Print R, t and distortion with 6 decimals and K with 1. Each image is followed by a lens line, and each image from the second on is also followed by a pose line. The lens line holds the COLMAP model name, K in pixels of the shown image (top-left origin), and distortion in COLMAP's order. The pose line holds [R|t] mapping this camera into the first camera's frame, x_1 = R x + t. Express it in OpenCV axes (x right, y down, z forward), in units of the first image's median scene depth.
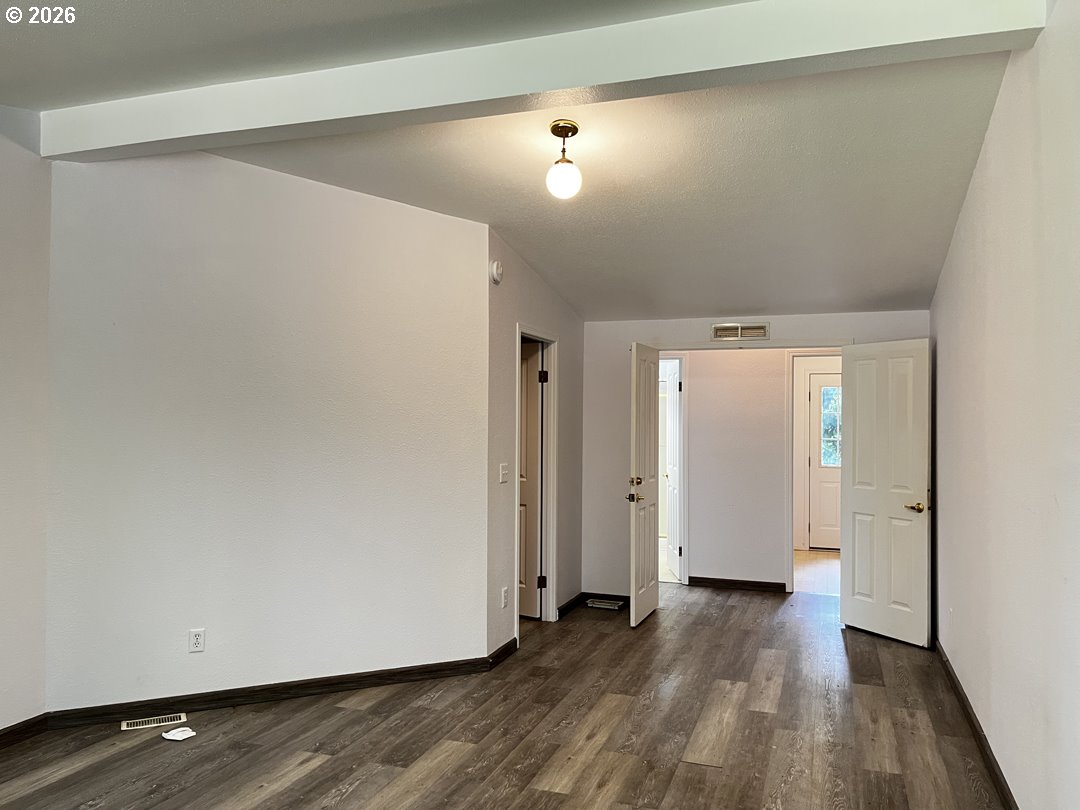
lens RADIAL K [[812.6, 0, 550.2], [0, 812.6, 401.6], [0, 0, 1]] dist [0.087507, -0.118962]
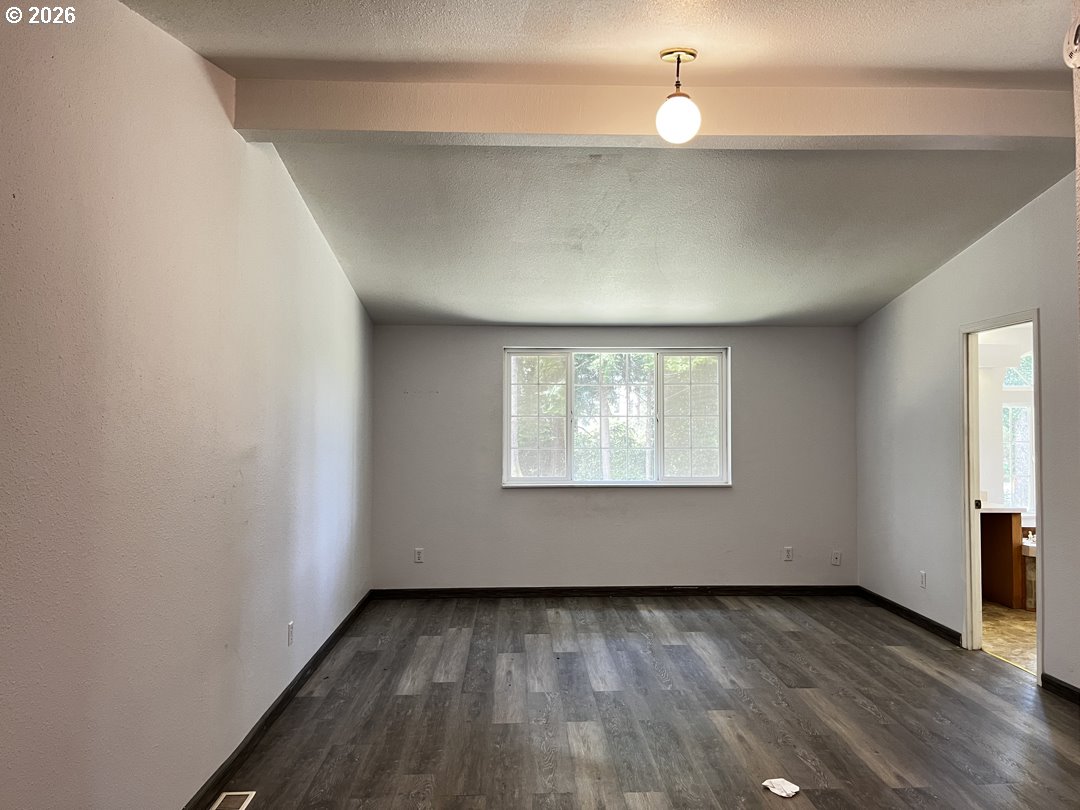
lens RADIAL K [[812.6, 0, 550.2], [0, 812.6, 401.6], [0, 0, 1]] dist [0.087507, -0.118962]
pose [[-0.930876, -0.017088, -0.364935, 0.405737], [-0.000761, 0.998994, -0.044838, 0.038381], [0.365334, -0.041461, -0.929953, 1.624826]]
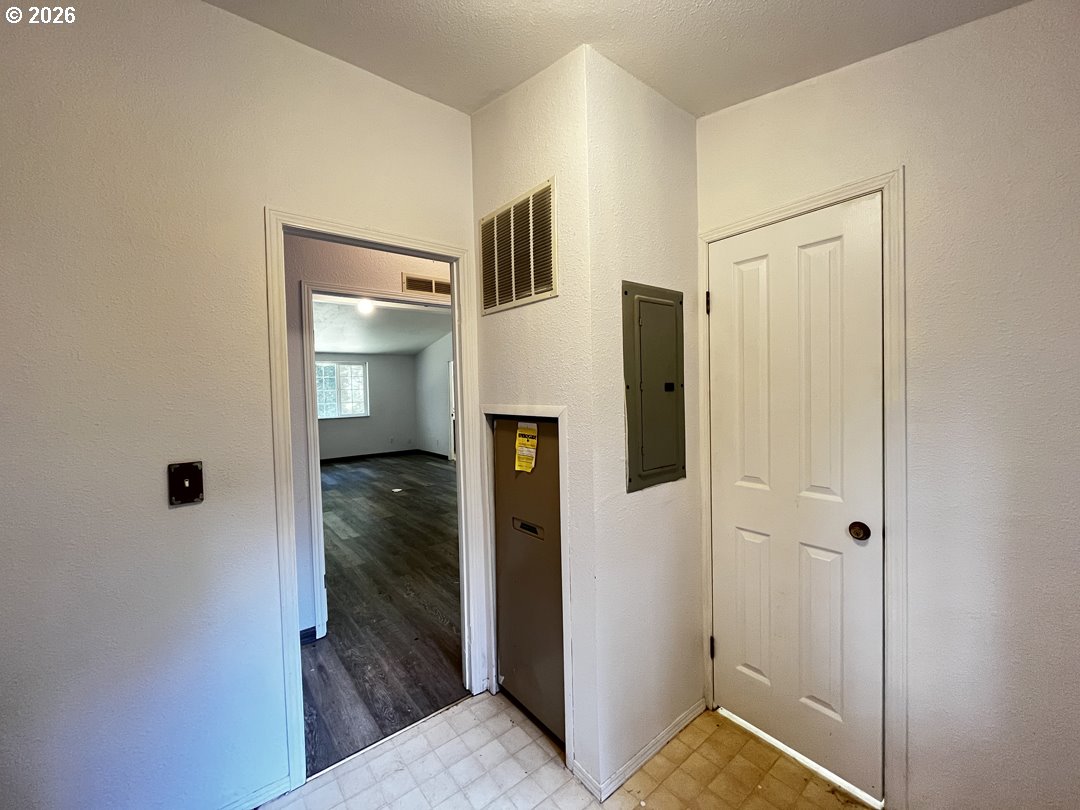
lens RADIAL K [[433.8, 0, 540.0], [0, 433.8, 405.0], [0, 0, 1]] dist [-0.000595, -0.000027]
pose [[-0.532546, 0.033140, -0.845752, 0.959096], [0.030792, 0.999330, 0.019769, 0.060204], [0.845841, -0.015515, -0.533210, 2.246244]]
